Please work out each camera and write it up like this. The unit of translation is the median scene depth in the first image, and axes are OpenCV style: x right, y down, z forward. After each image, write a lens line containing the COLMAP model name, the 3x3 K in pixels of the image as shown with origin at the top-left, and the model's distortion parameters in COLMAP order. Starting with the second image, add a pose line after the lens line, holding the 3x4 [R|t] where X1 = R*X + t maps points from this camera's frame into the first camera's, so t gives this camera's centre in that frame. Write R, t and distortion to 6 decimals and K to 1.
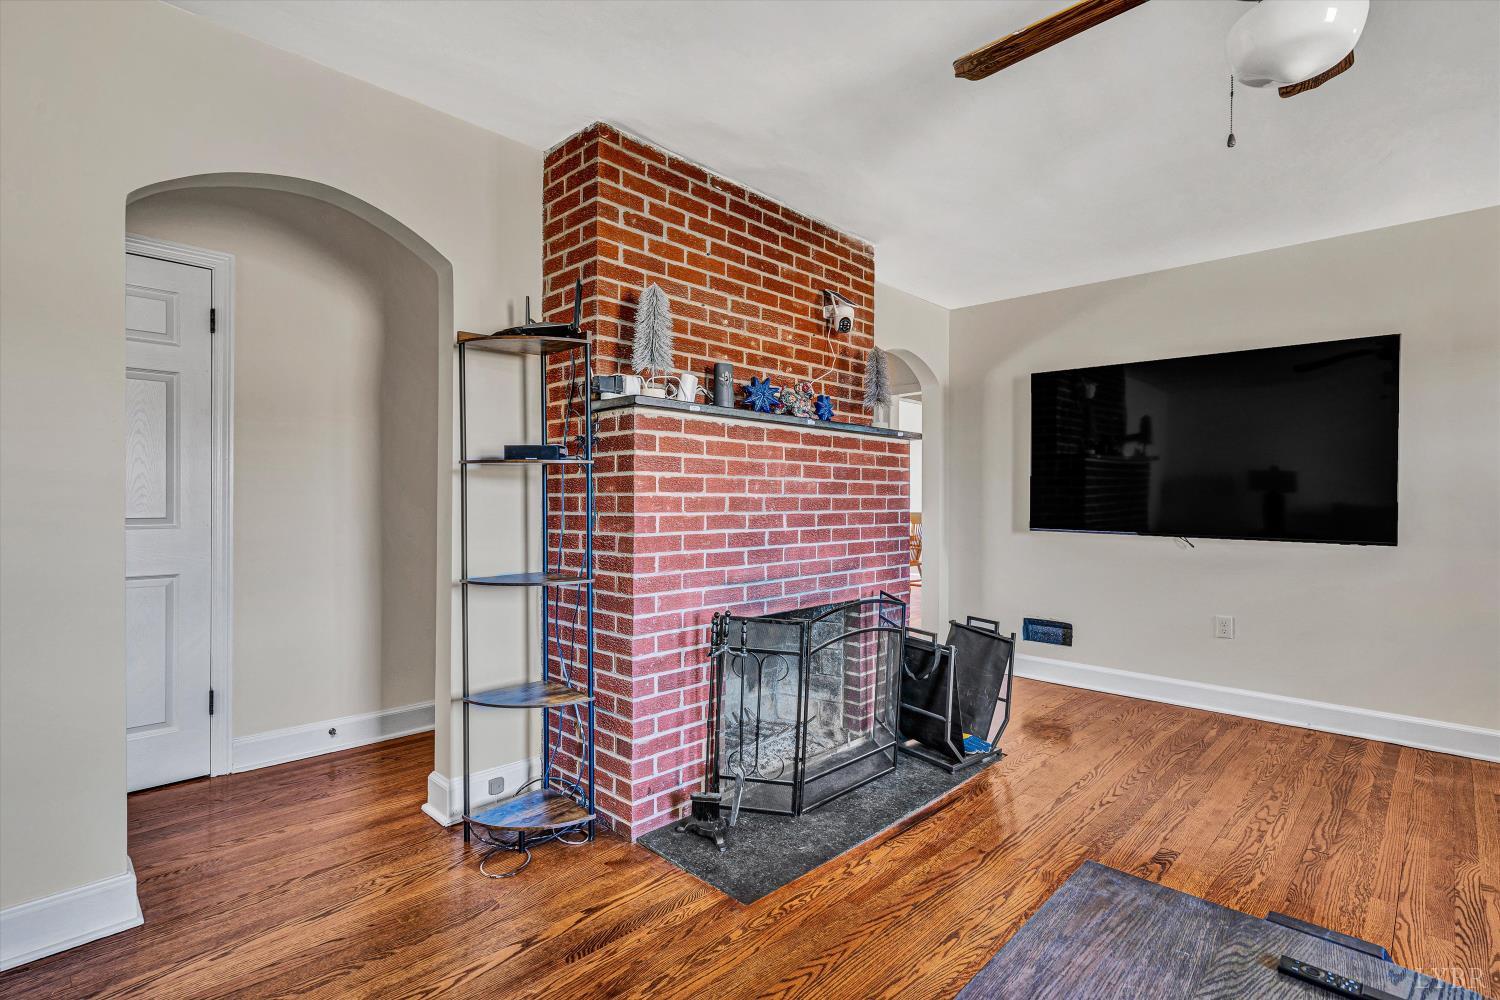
lens RADIAL K [[716.1, 0, 752.3], [0, 716.1, 502.4], [0, 0, 1]] dist [-0.002896, 0.000219]
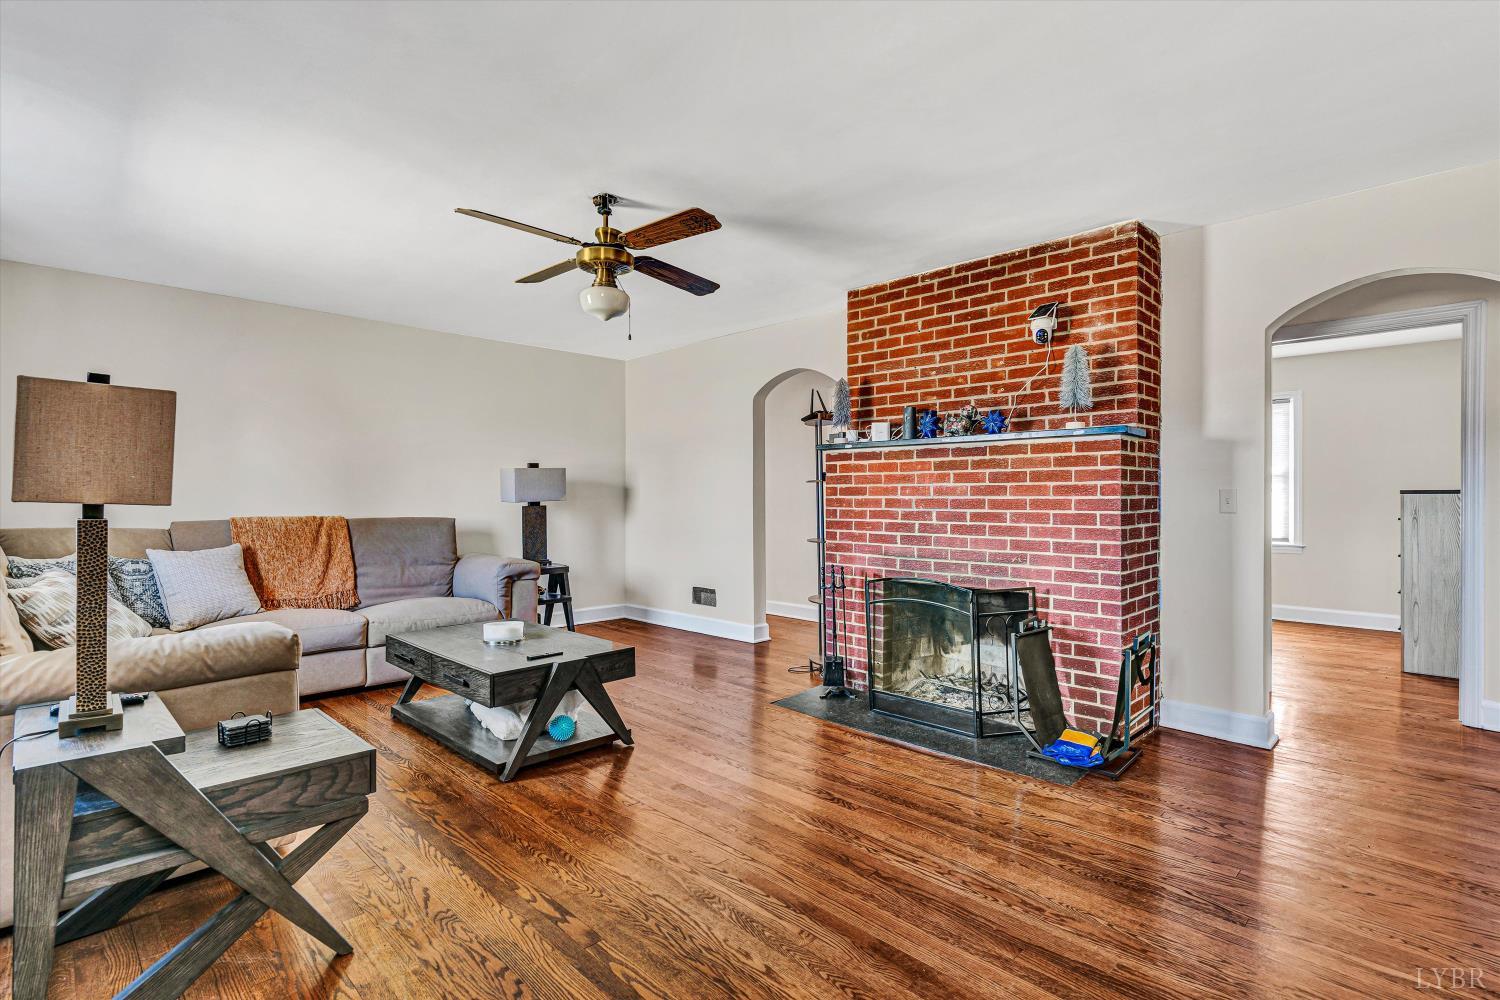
lens RADIAL K [[716.1, 0, 752.3], [0, 716.1, 498.8], [0, 0, 1]] dist [-0.002896, 0.000219]
pose [[-0.012674, -0.000850, -0.999919, 1.418691], [-0.004479, 0.999990, -0.000793, -0.003971], [0.999910, 0.004469, -0.012678, 0.694496]]
